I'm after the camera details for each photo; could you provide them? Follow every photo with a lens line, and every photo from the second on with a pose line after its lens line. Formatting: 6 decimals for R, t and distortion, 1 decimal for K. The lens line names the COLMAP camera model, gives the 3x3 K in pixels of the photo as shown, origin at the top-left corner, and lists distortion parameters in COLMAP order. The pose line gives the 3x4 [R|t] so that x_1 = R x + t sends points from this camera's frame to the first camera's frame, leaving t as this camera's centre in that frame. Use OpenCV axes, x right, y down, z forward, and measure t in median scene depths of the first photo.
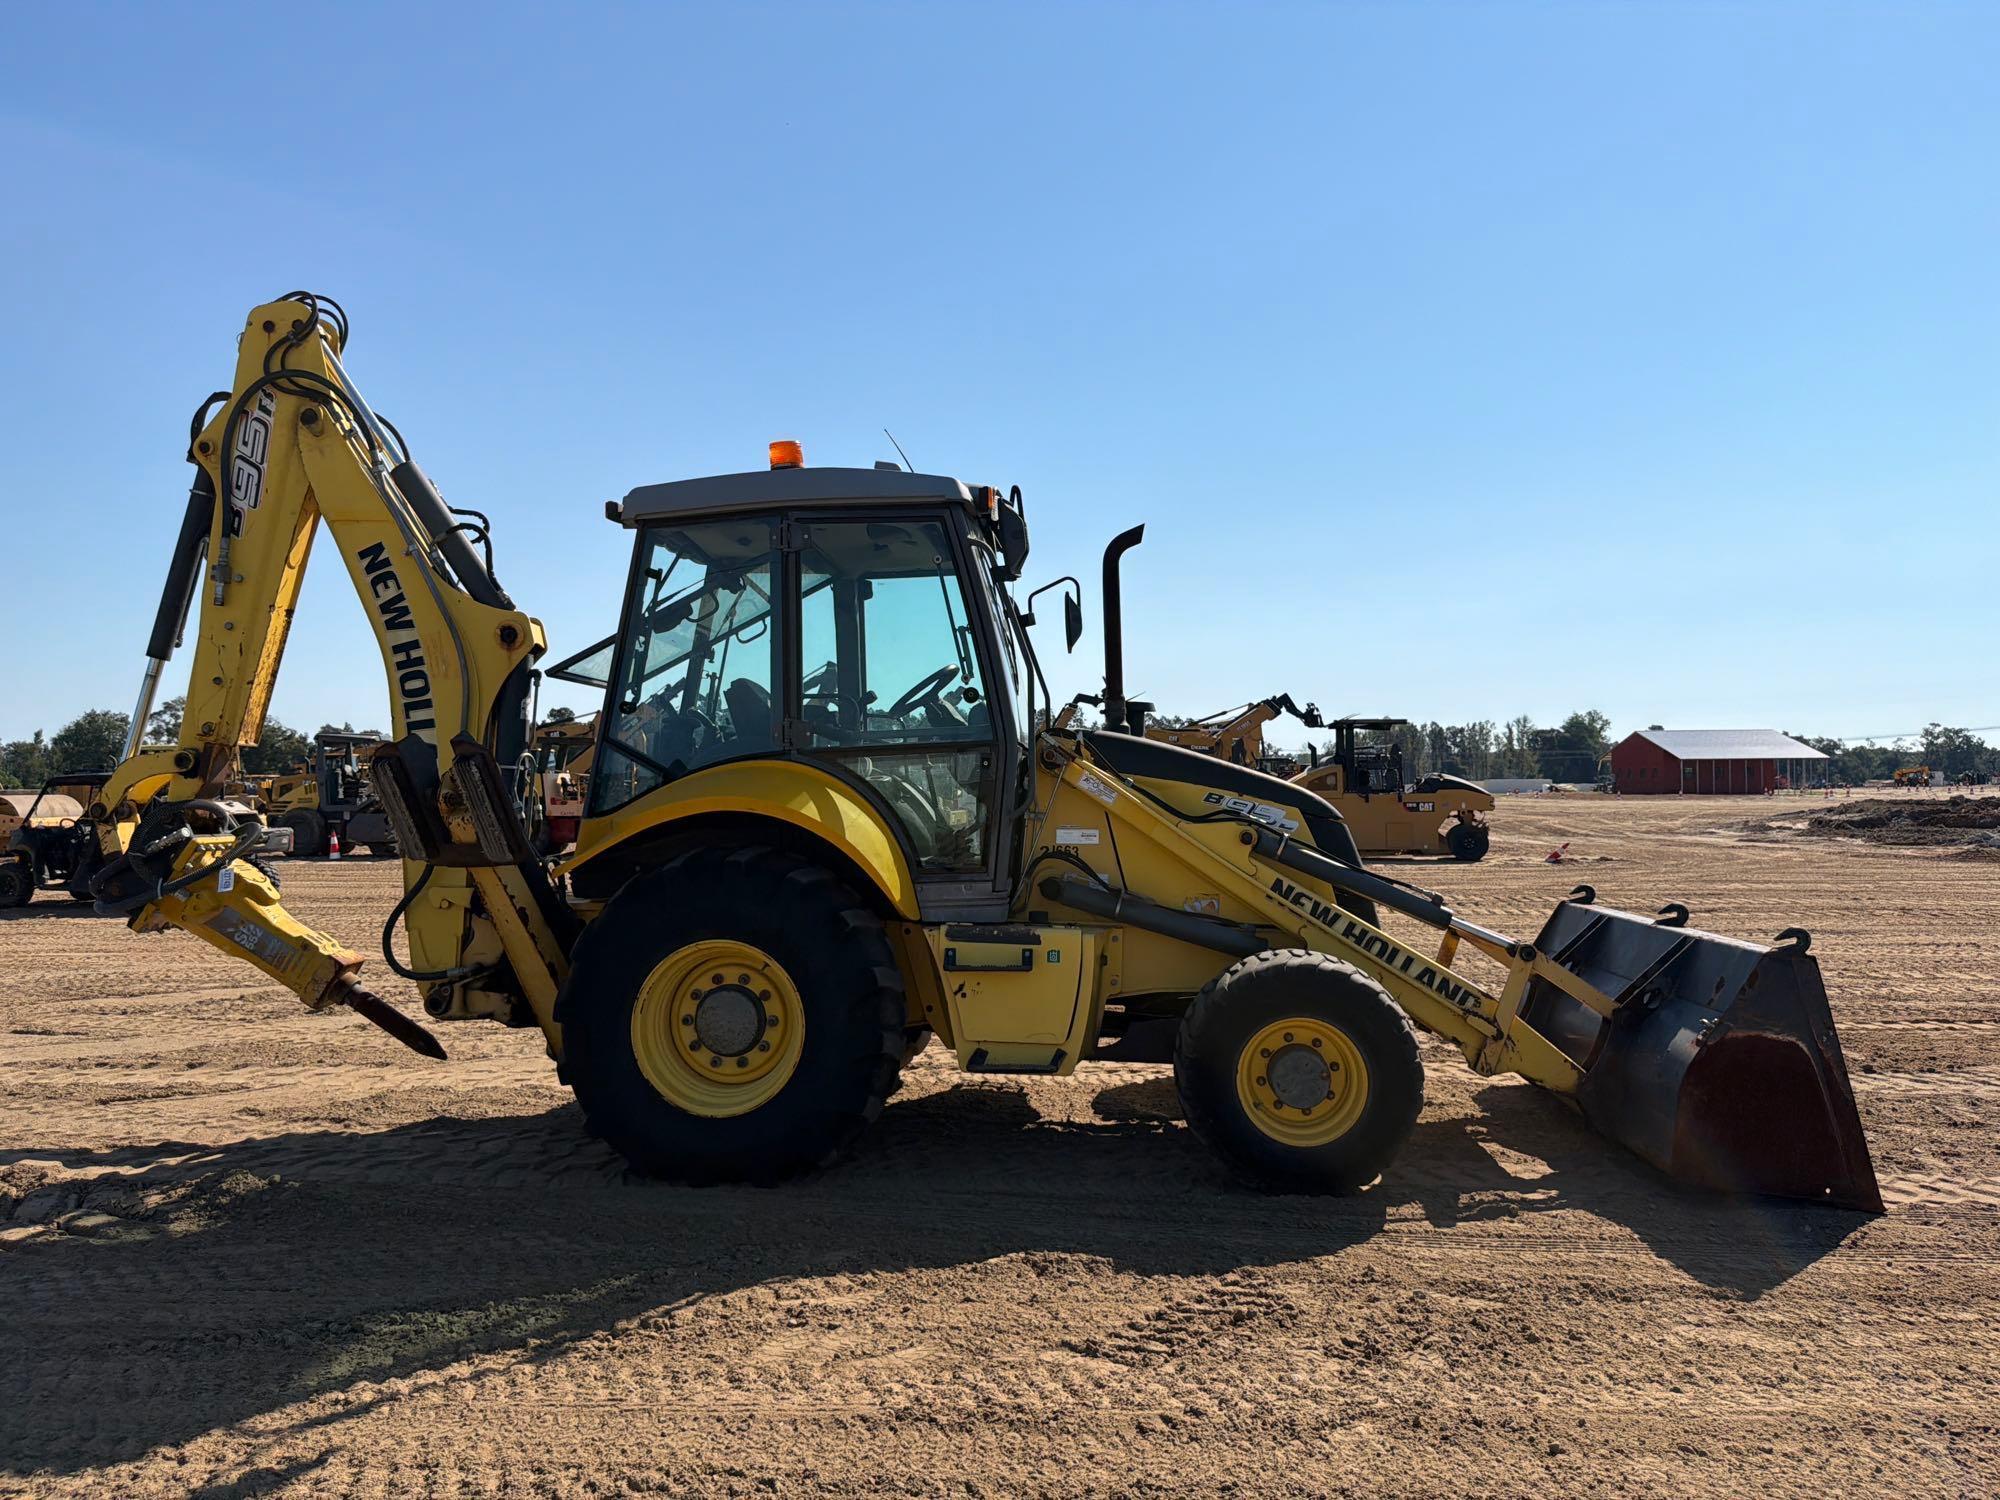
lens RADIAL K [[1404.7, 0, 1000.0], [0, 1404.7, 750.0], [0, 0, 1]] dist [0.114107, -0.193285]
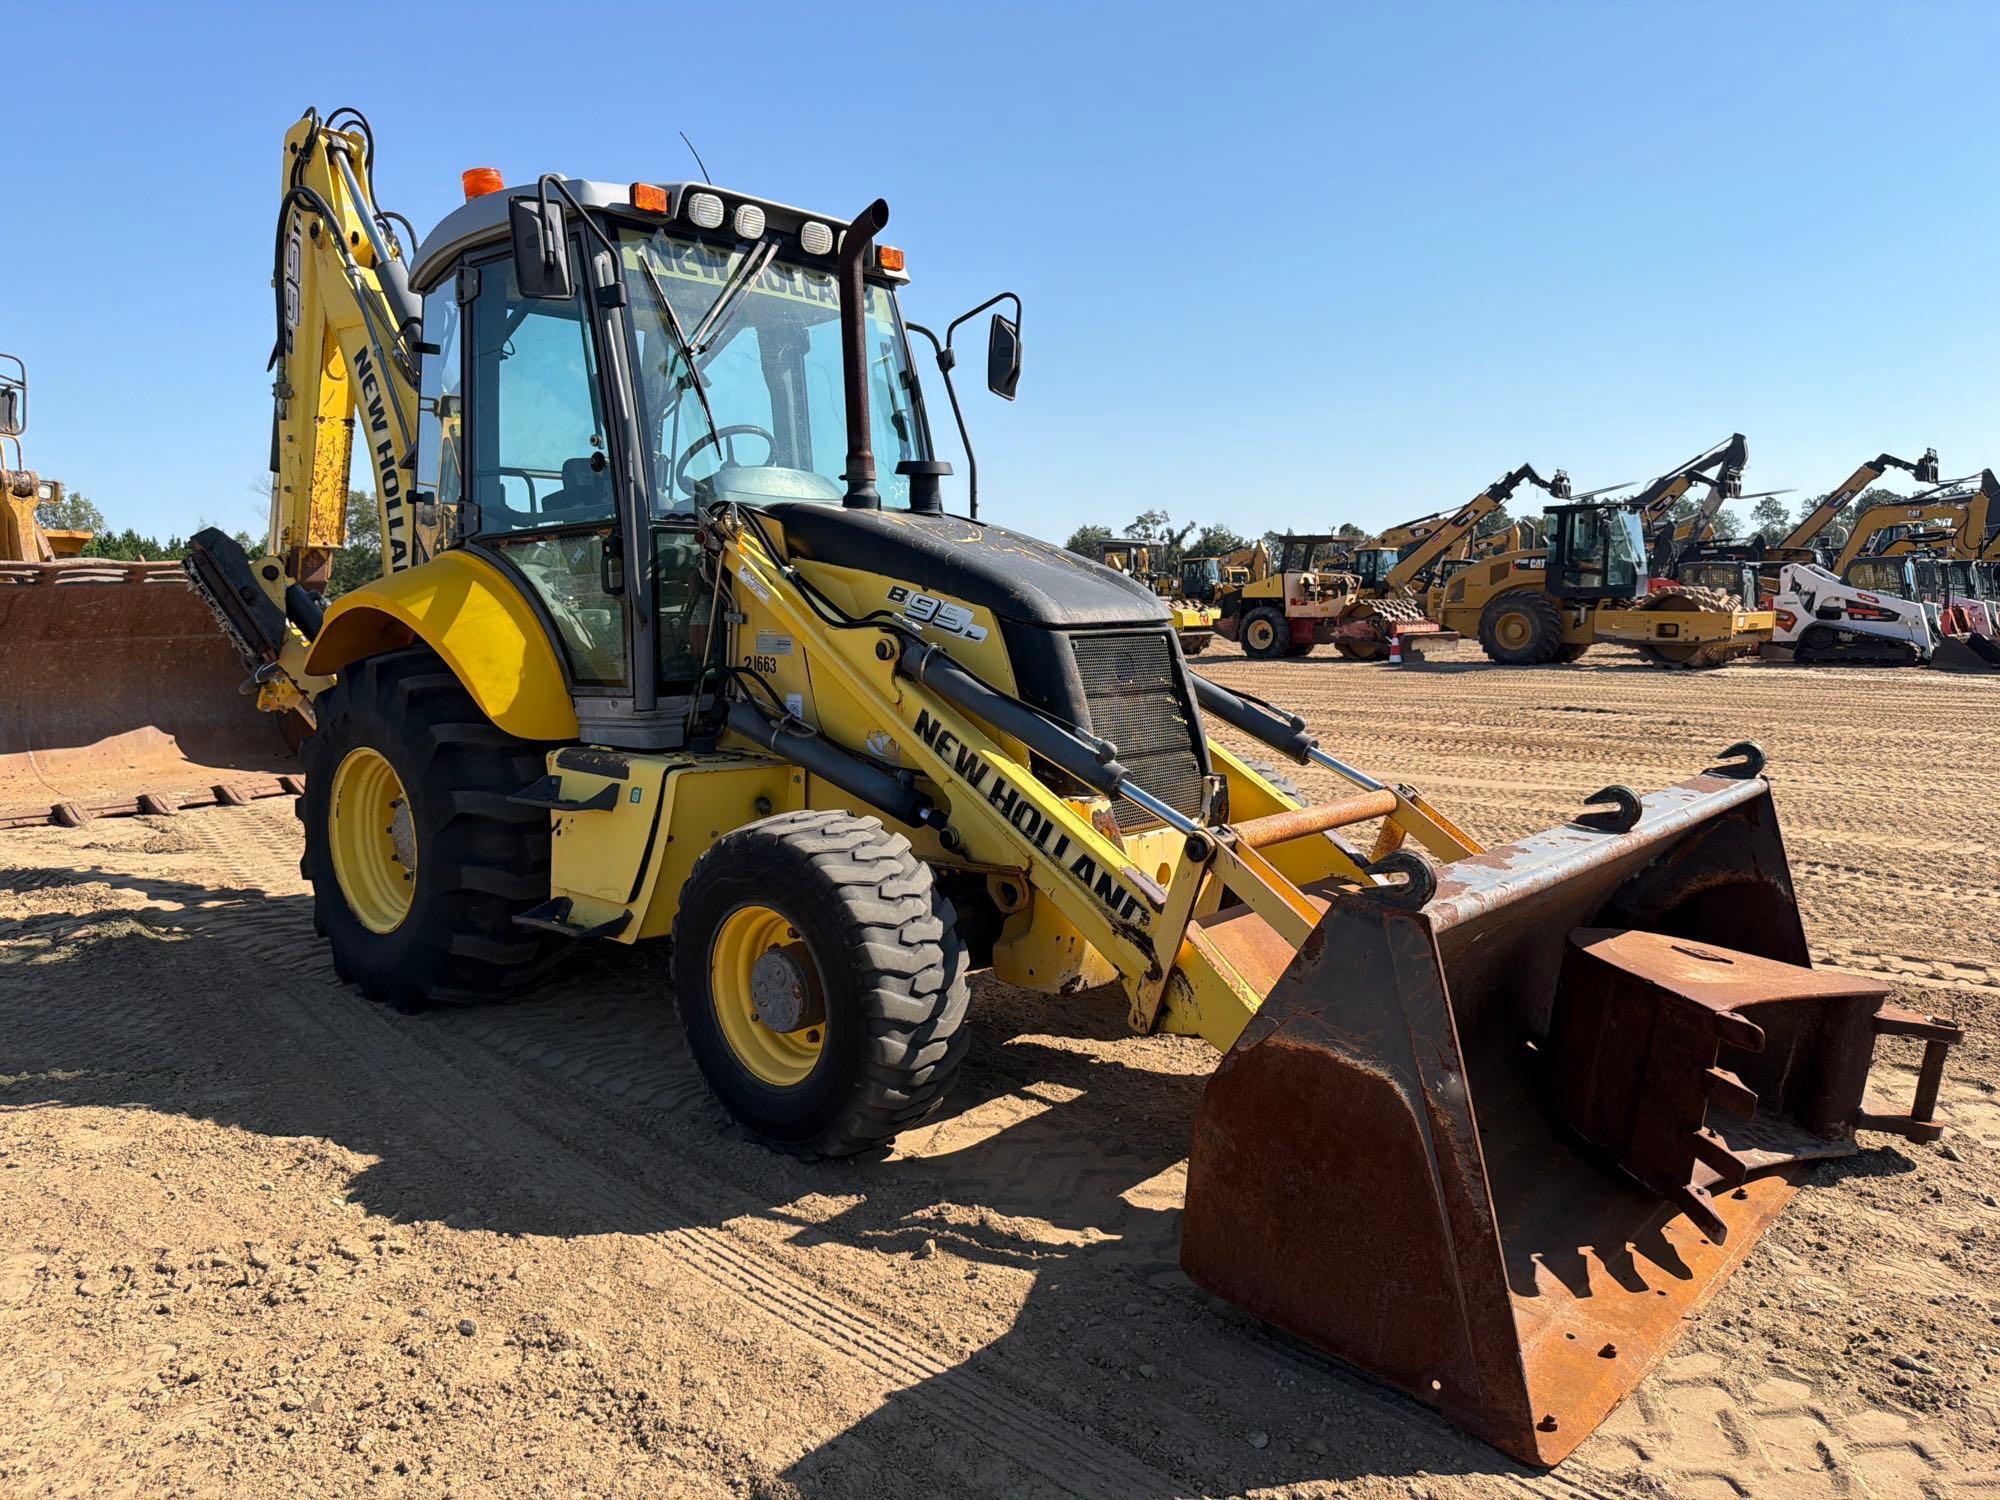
lens RADIAL K [[1404.7, 0, 1000.0], [0, 1404.7, 750.0], [0, 0, 1]] dist [0.114107, -0.193285]
pose [[0.799254, 0.062002, -0.597787, 0.674745], [0.022024, 0.990974, 0.132230, 0.021174], [0.600590, -0.118851, 0.790675, 0.497749]]
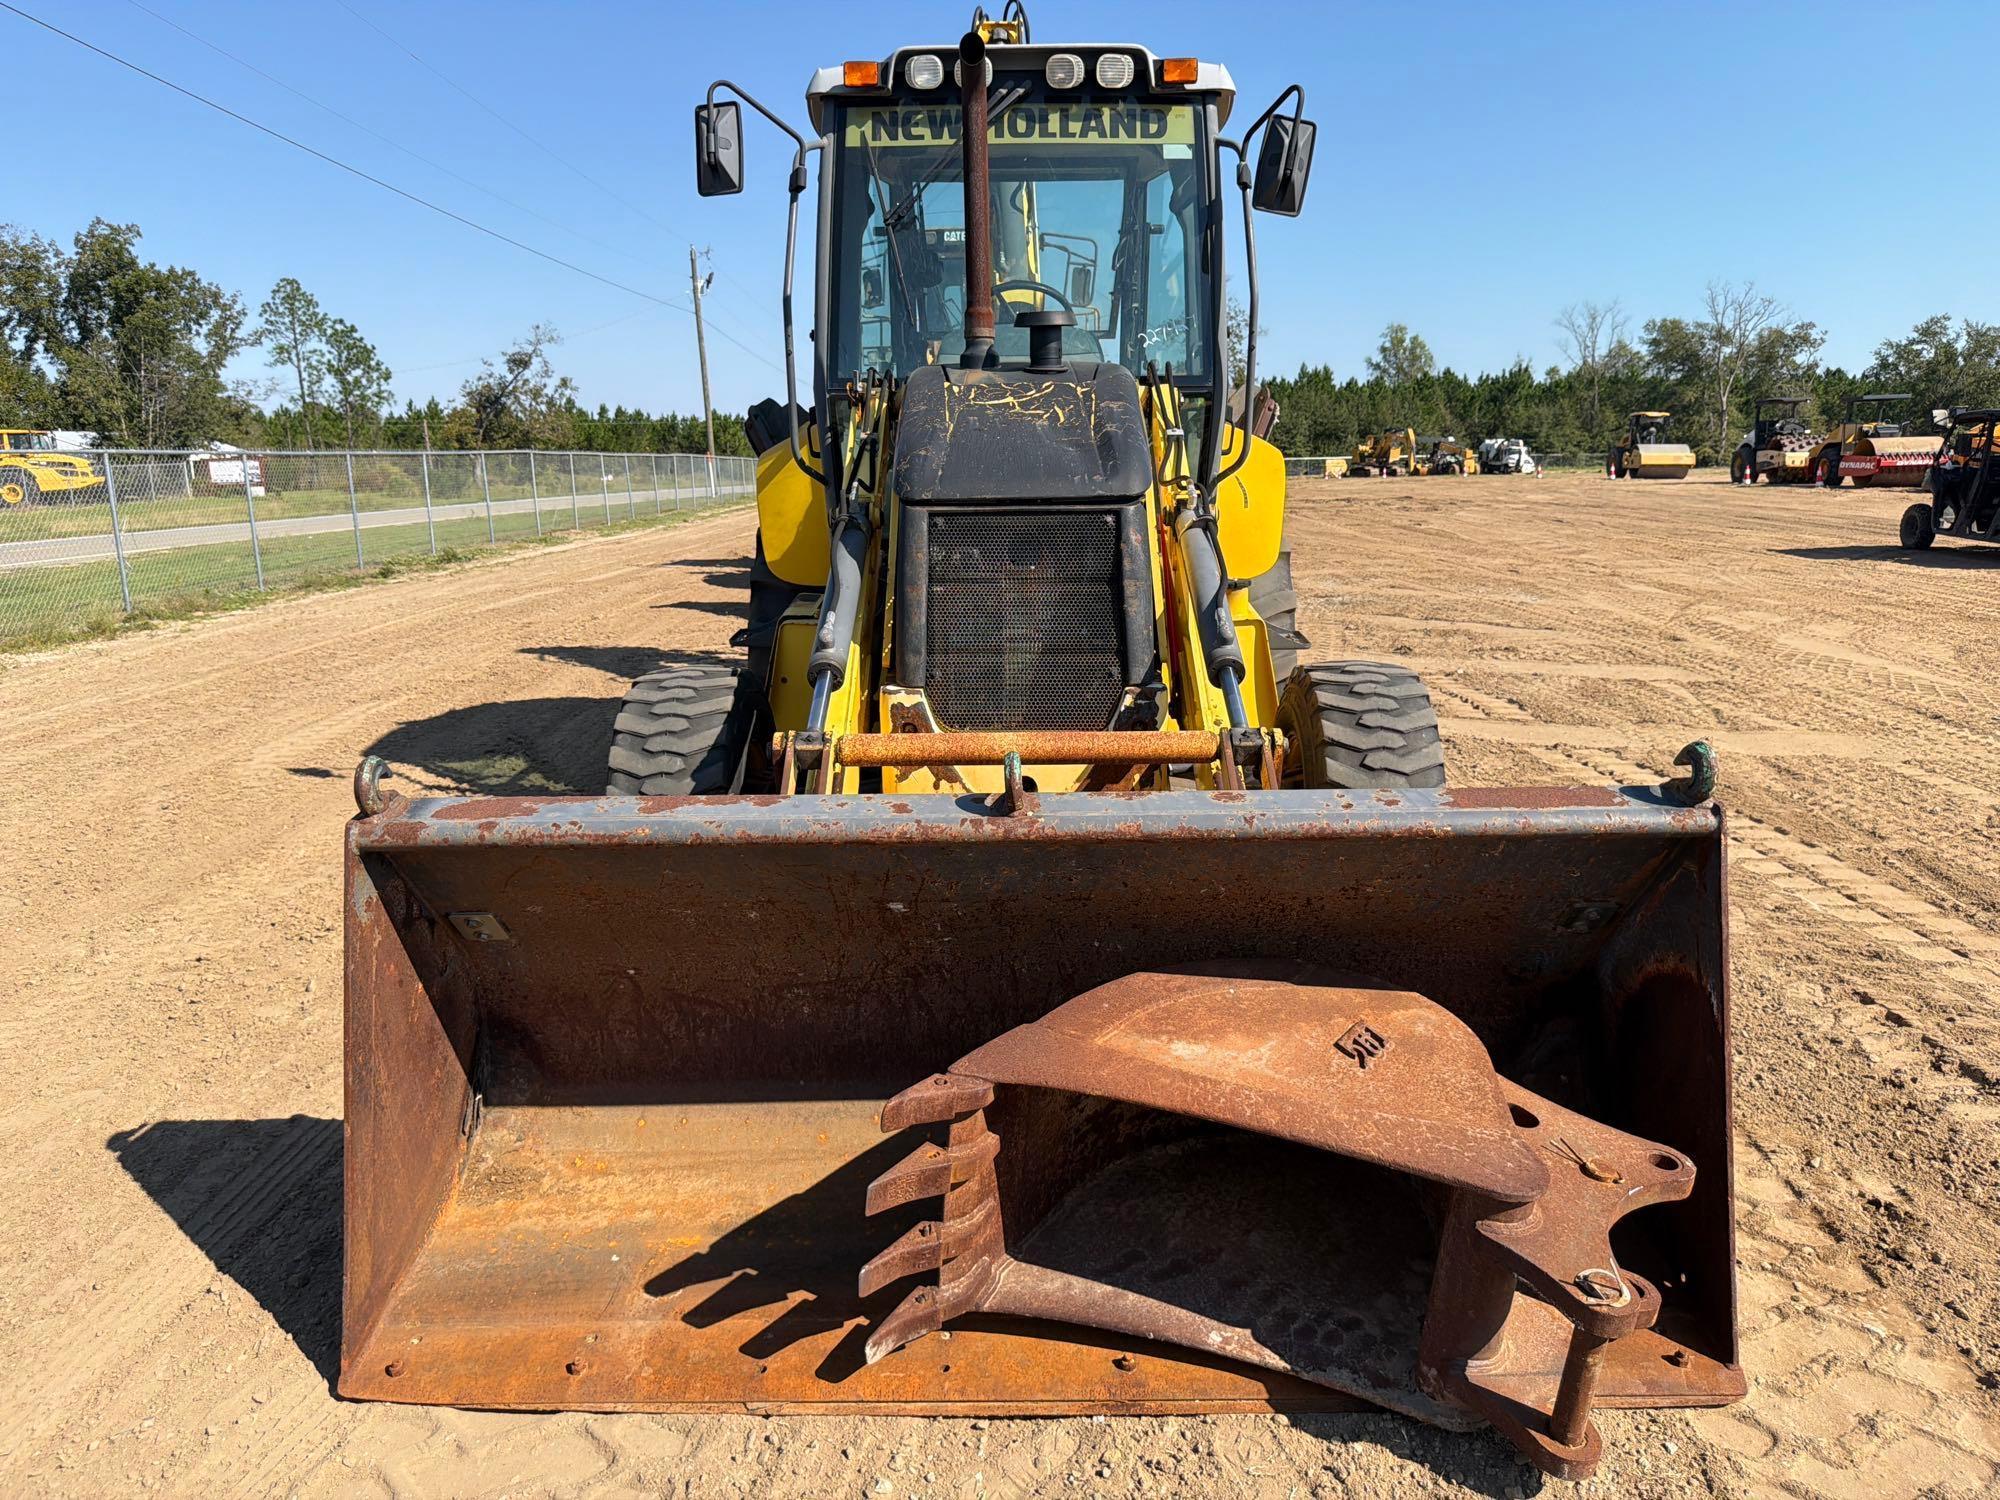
lens RADIAL K [[1404.7, 0, 1000.0], [0, 1404.7, 750.0], [0, 0, 1]] dist [0.114107, -0.193285]
pose [[0.066958, 0.215333, -0.974243, 0.948010], [0.037527, 0.975199, 0.218123, 0.024674], [0.997050, -0.051166, 0.057217, 1.096502]]
